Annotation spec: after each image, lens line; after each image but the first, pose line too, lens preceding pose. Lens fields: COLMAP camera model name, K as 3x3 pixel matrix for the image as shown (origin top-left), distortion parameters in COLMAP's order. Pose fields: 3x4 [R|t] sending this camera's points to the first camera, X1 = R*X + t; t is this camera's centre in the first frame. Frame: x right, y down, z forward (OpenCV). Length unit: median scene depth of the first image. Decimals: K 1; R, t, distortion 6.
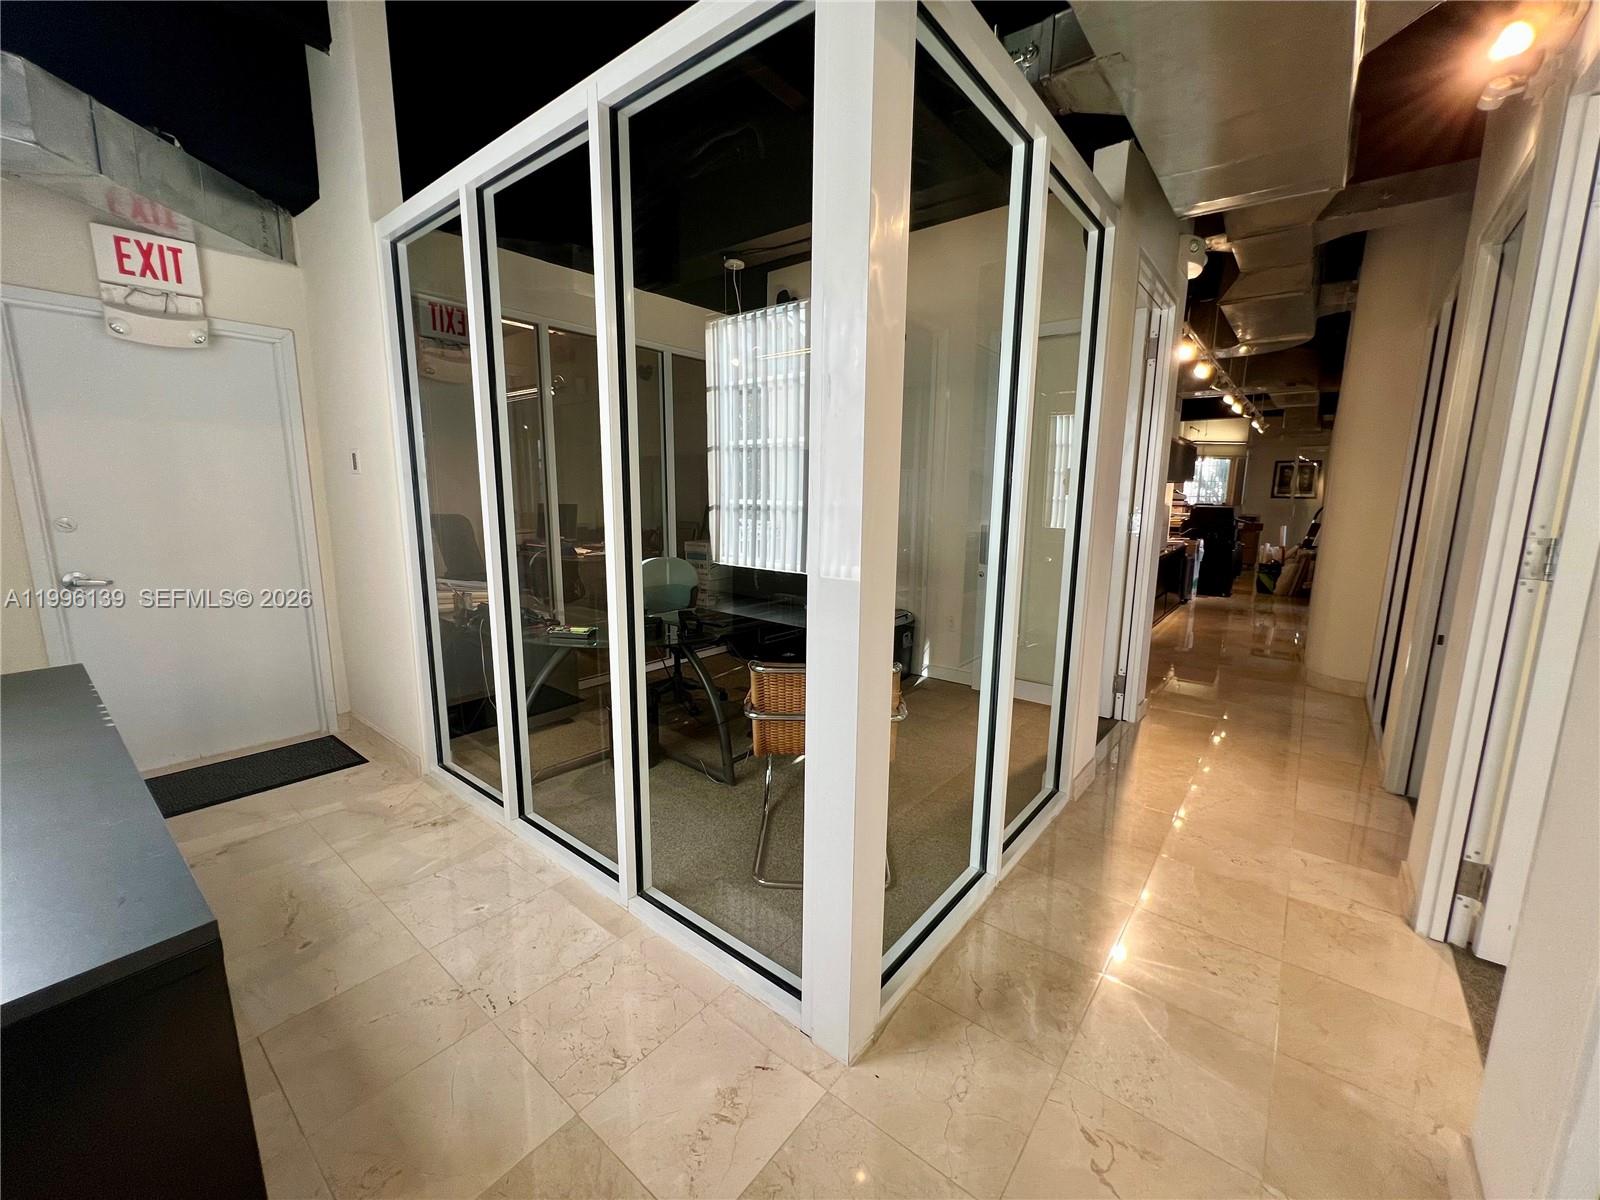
lens RADIAL K [[639.3, 0, 800.0], [0, 639.3, 600.0], [0, 0, 1]] dist [-0.001939, 0.000368]
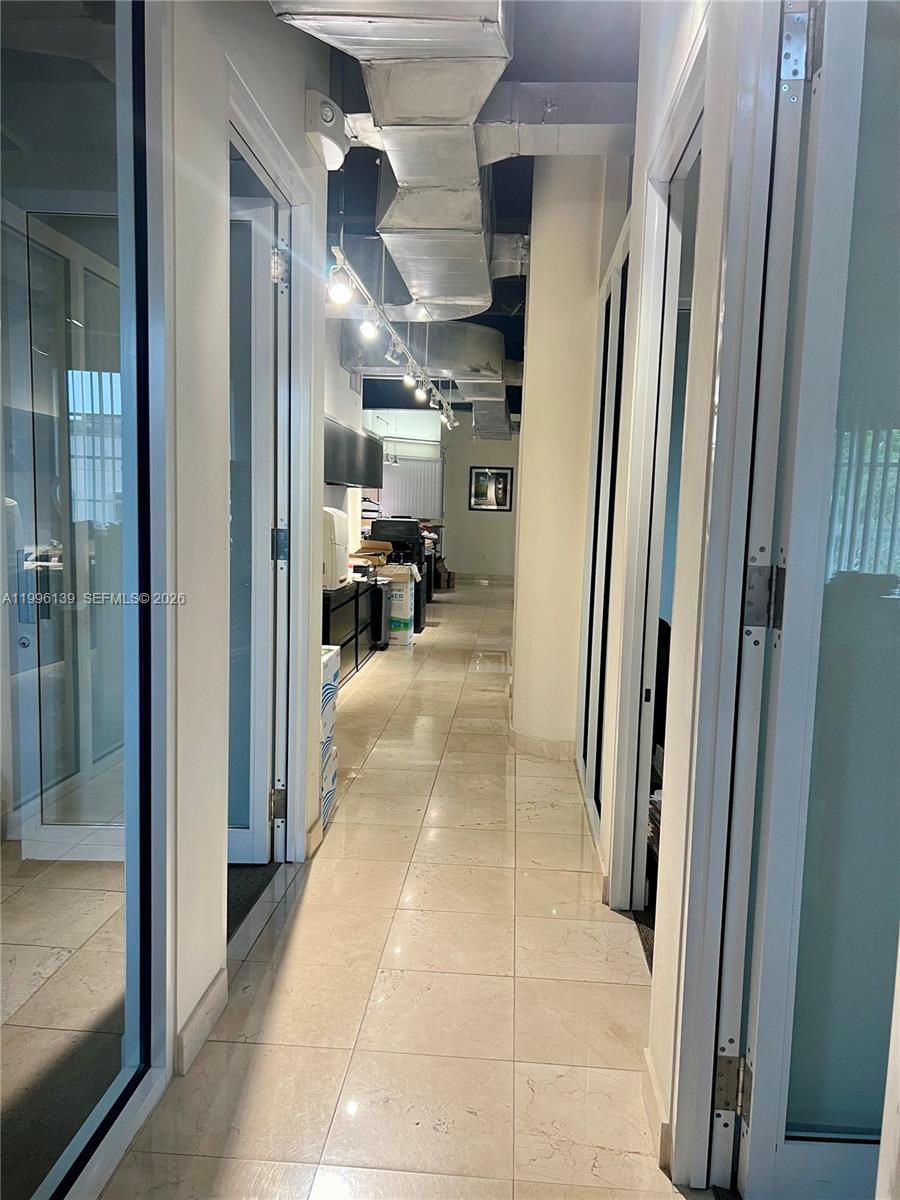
lens RADIAL K [[896.1, 0, 446.6], [0, 896.1, 605.7], [0, 0, 1]] dist [0.057494, -0.073961]
pose [[0.825123, -0.046300, 0.563052, 0.202144], [0.073104, 0.997007, -0.025146, -0.033016], [-0.560203, 0.061910, 0.826039, 0.236016]]
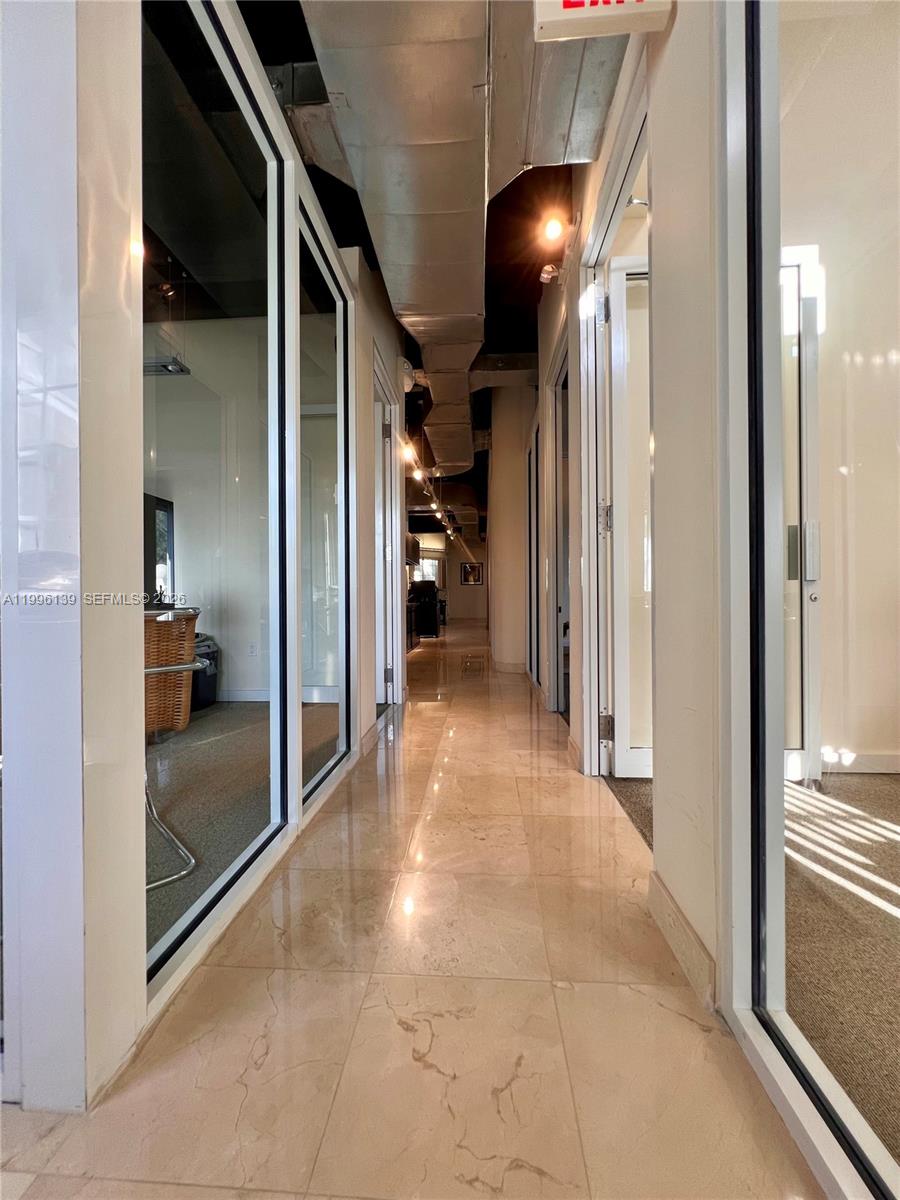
lens RADIAL K [[479.5, 0, 451.9], [0, 479.5, 599.2], [0, 0, 1]] dist [-0.001939, 0.000368]
pose [[0.817157, -0.015076, 0.576218, 0.056857], [0.111038, 0.985052, -0.131694, 0.158711], [-0.565619, 0.171597, 0.806616, 0.144873]]
